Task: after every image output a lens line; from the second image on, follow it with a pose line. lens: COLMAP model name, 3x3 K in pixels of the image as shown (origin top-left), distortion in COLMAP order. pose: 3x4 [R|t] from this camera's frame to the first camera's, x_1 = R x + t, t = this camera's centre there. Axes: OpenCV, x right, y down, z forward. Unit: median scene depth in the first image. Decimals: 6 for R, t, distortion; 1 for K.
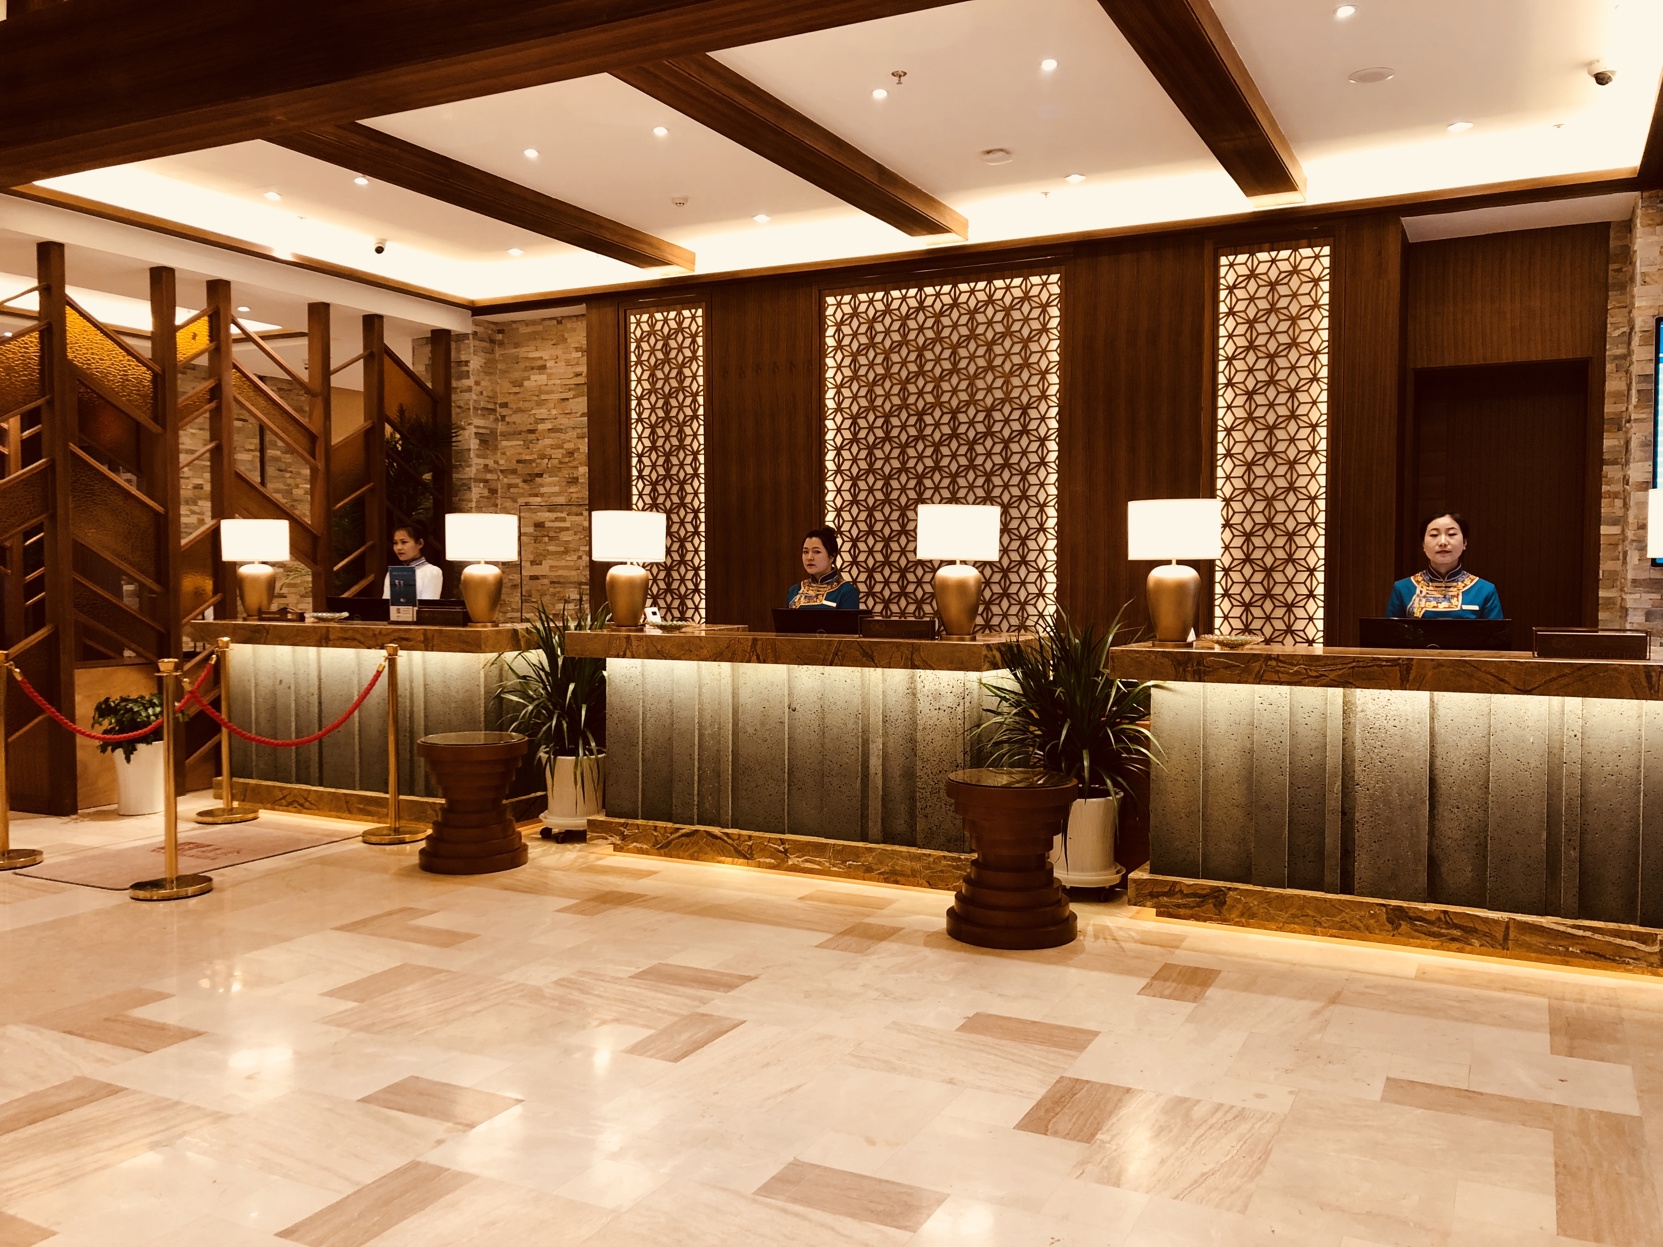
lens RADIAL K [[1378.9, 0, 833.9], [0, 1378.9, 622.9], [0, 0, 1]] dist [-0.016397, -0.002936]
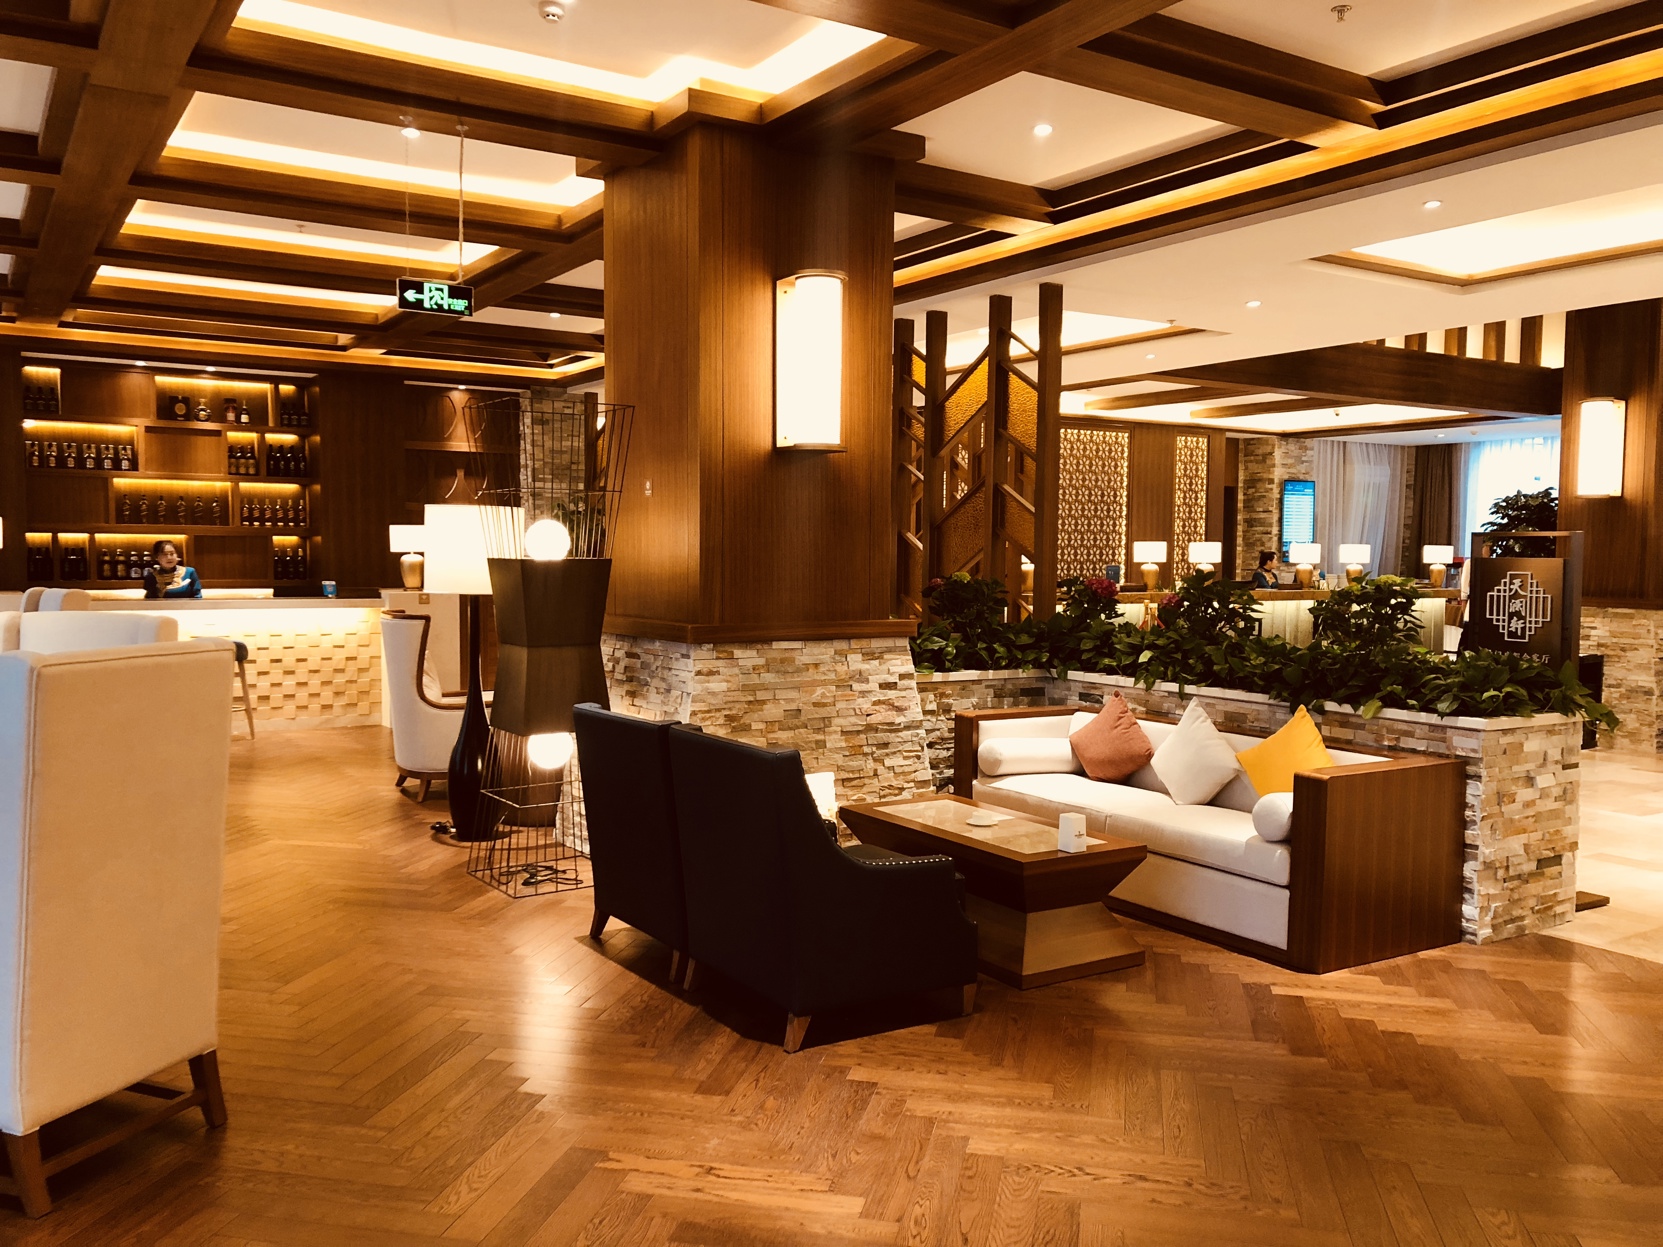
lens RADIAL K [[1378.9, 0, 832.0], [0, 1378.9, 625.1], [0, 0, 1]] dist [-0.016397, -0.002936]
pose [[0.515680, -0.041146, 0.855792, -2.312908], [0.025092, 0.999143, 0.032918, -0.028685], [-0.856413, 0.004498, 0.516271, 0.284169]]
